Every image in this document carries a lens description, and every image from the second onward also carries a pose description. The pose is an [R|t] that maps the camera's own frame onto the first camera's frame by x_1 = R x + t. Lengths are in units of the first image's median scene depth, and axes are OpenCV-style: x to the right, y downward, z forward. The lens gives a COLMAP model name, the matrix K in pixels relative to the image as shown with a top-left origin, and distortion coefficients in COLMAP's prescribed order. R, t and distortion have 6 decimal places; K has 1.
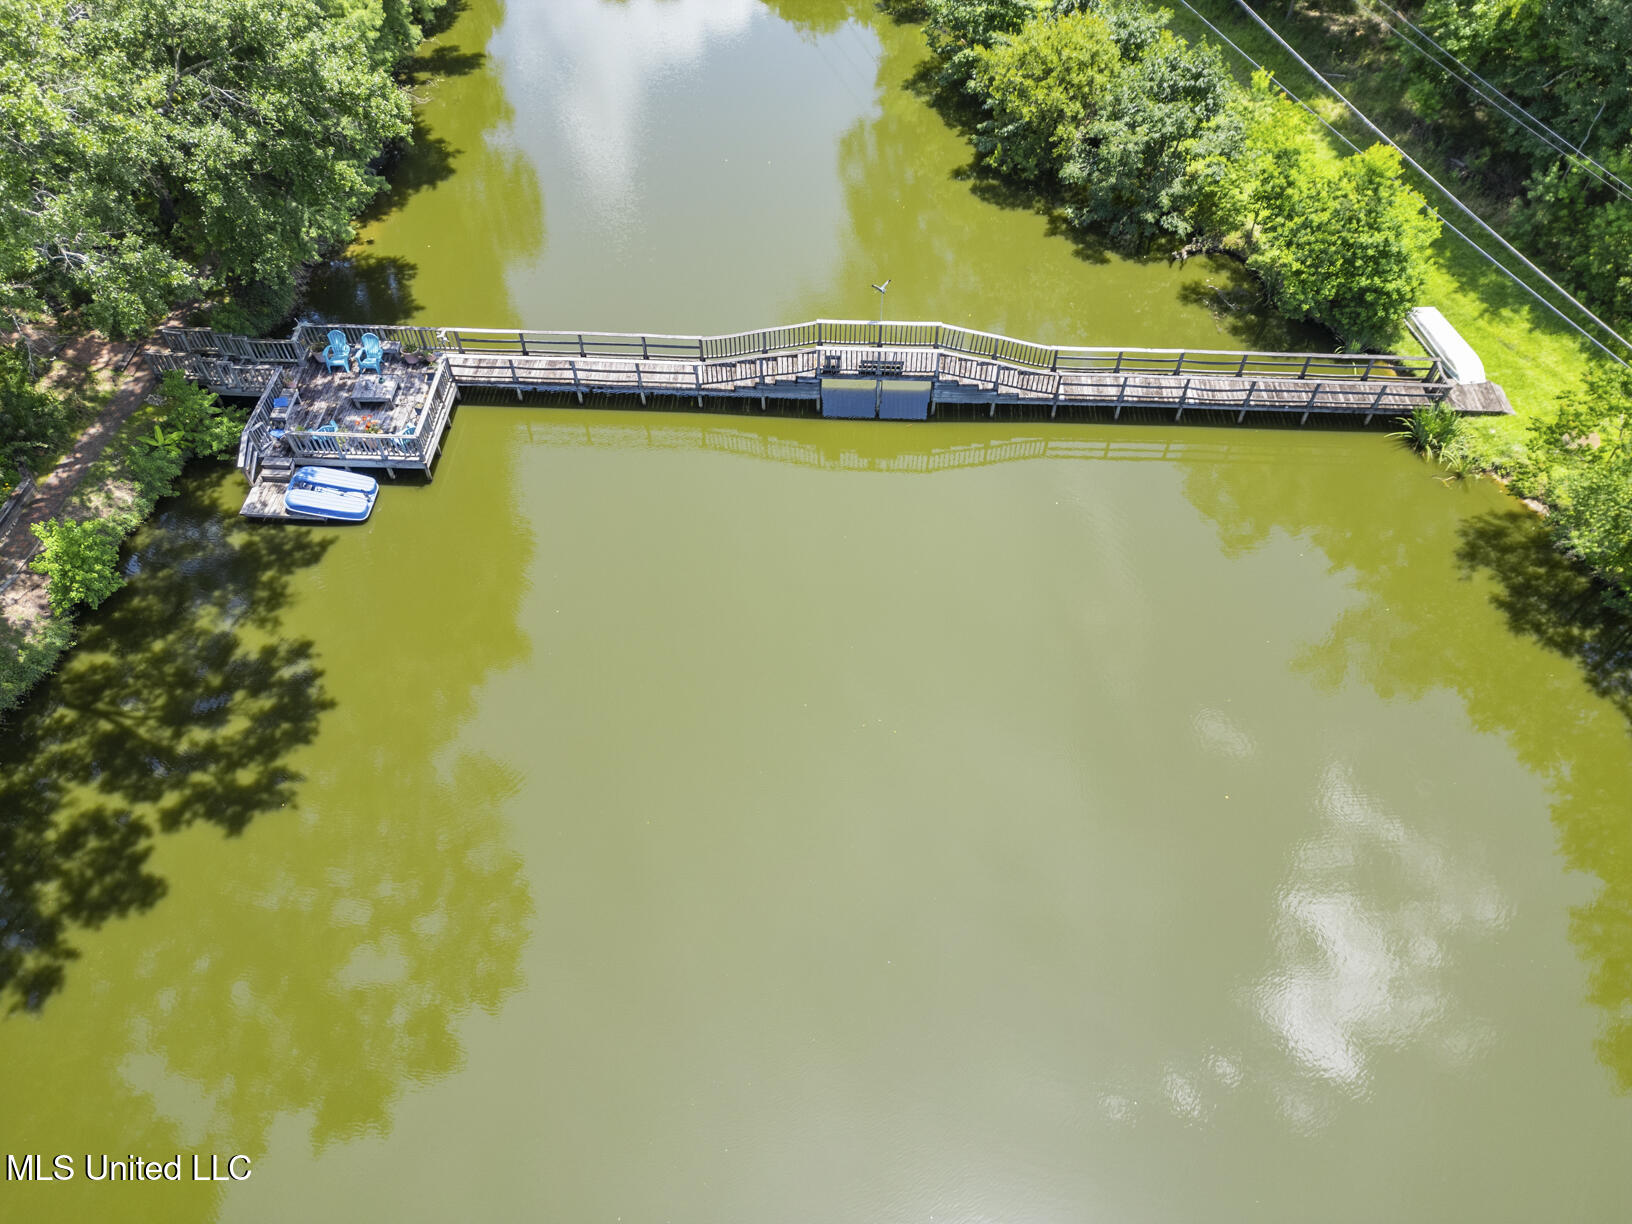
lens RADIAL K [[1161.1, 0, 813.0], [0, 1161.1, 612.0], [0, 0, 1]] dist [0.064828, -0.041983]
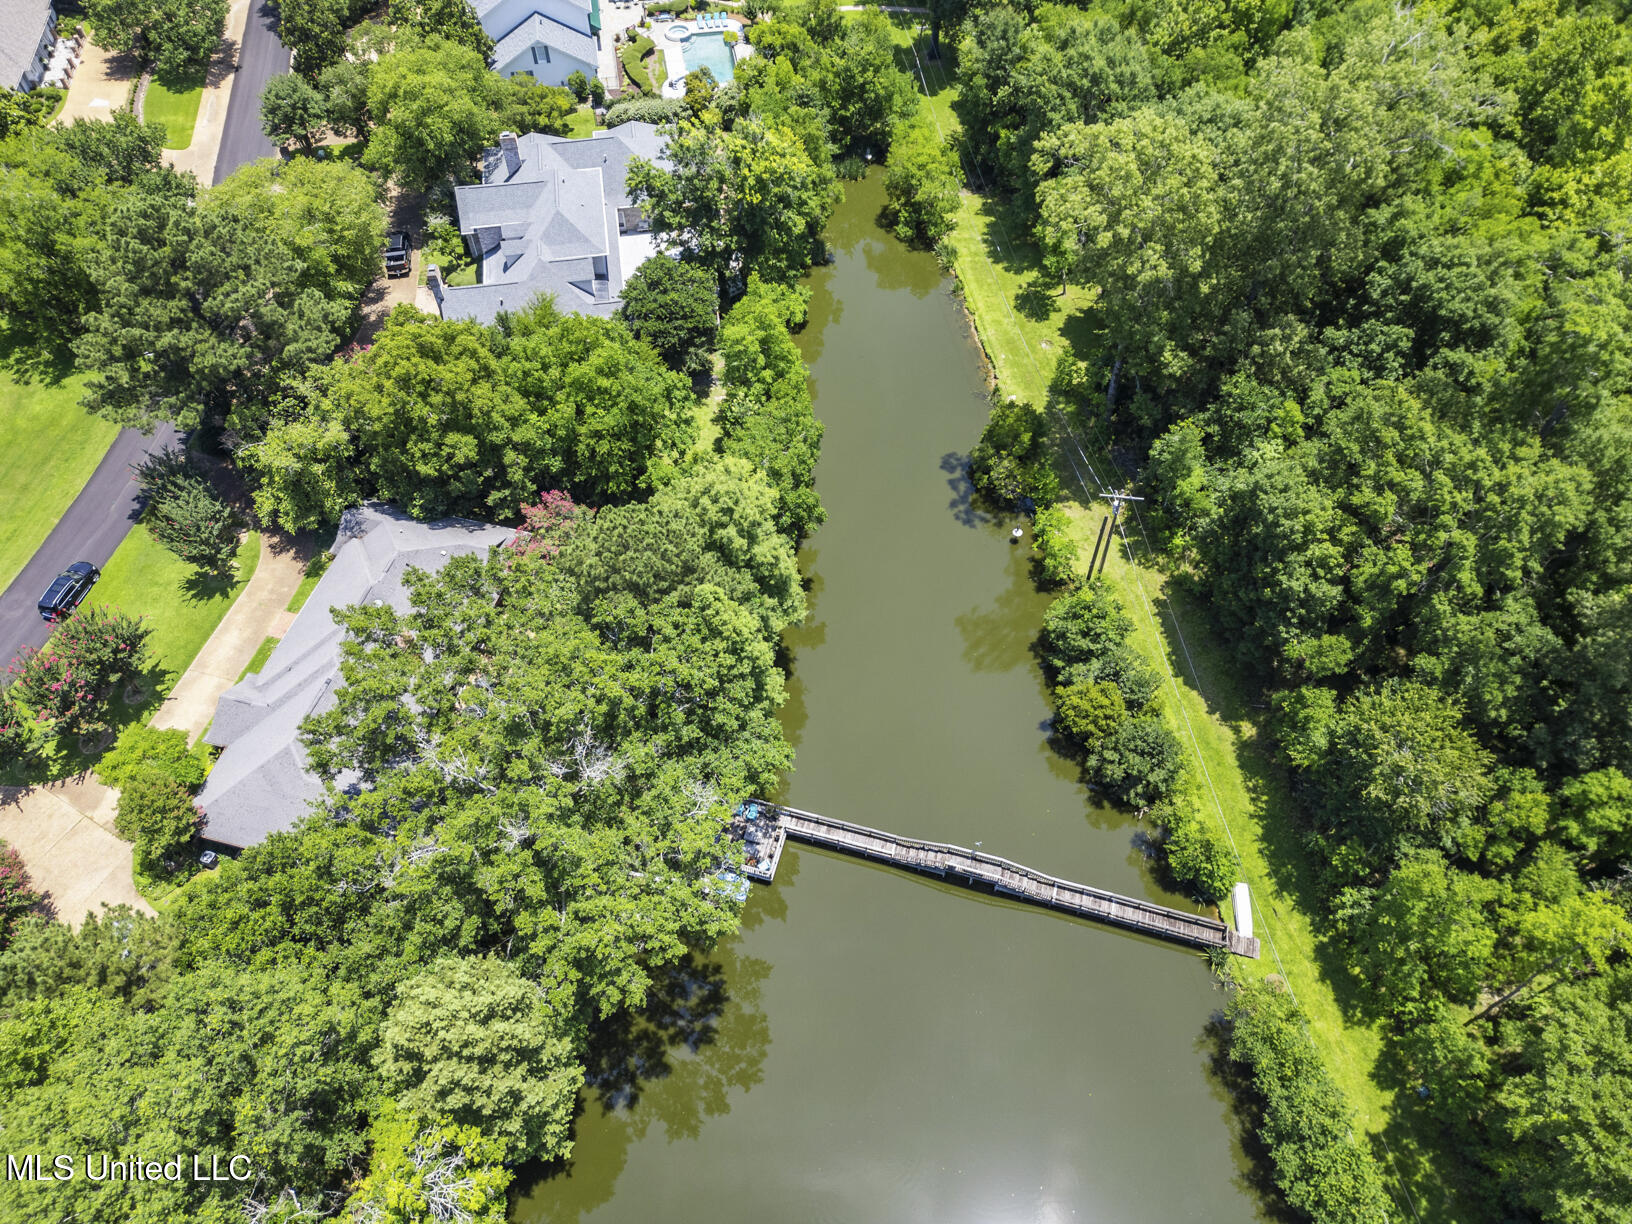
lens RADIAL K [[1161.1, 0, 810.6], [0, 1161.1, 615.7], [0, 0, 1]] dist [0.064828, -0.041983]
pose [[0.975219, 0.179736, -0.129010, -0.045631], [-0.170098, 0.981986, 0.082284, -0.820412], [0.141475, -0.058301, 0.988224, -1.211900]]
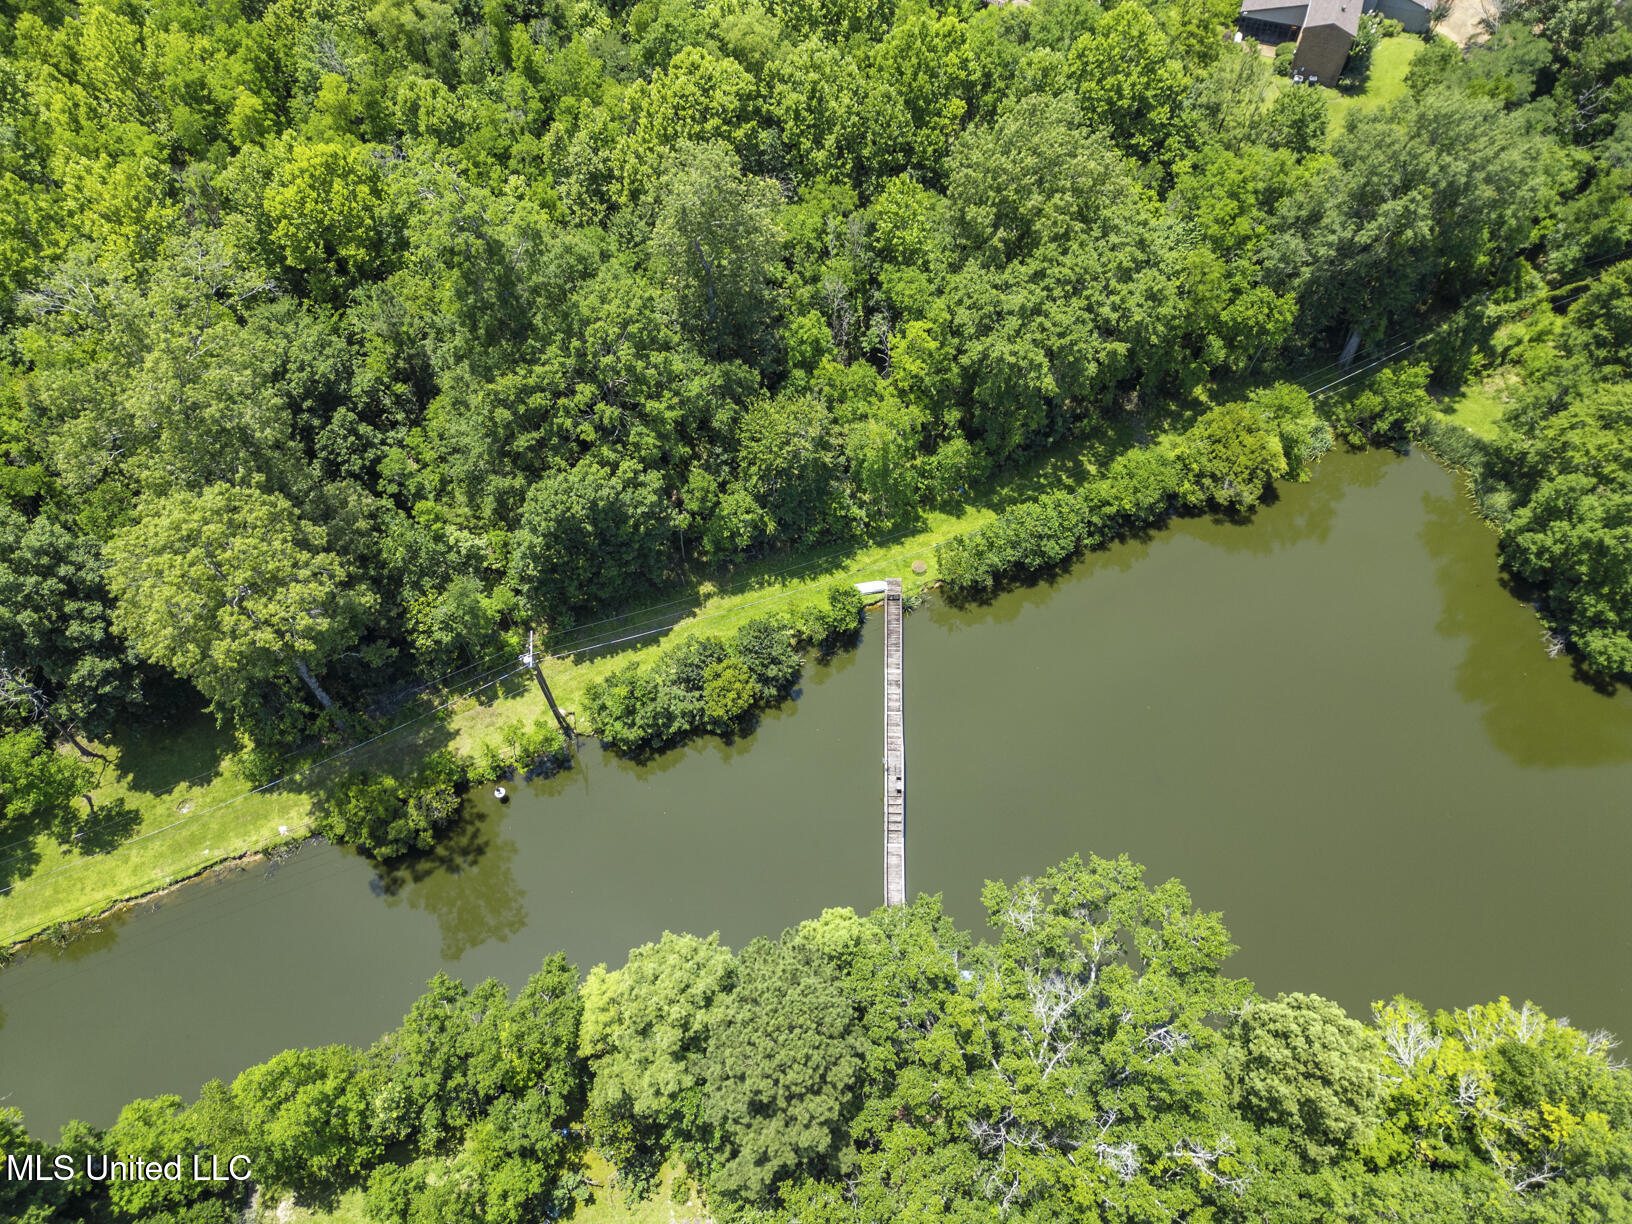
lens RADIAL K [[1161.1, 0, 822.4], [0, 1161.1, 611.4], [0, 0, 1]] dist [0.064828, -0.041983]
pose [[-0.022557, -0.835488, 0.549045, -1.040658], [0.776331, 0.331393, 0.536180, -1.818119], [-0.629922, 0.438335, 0.641140, -0.687946]]
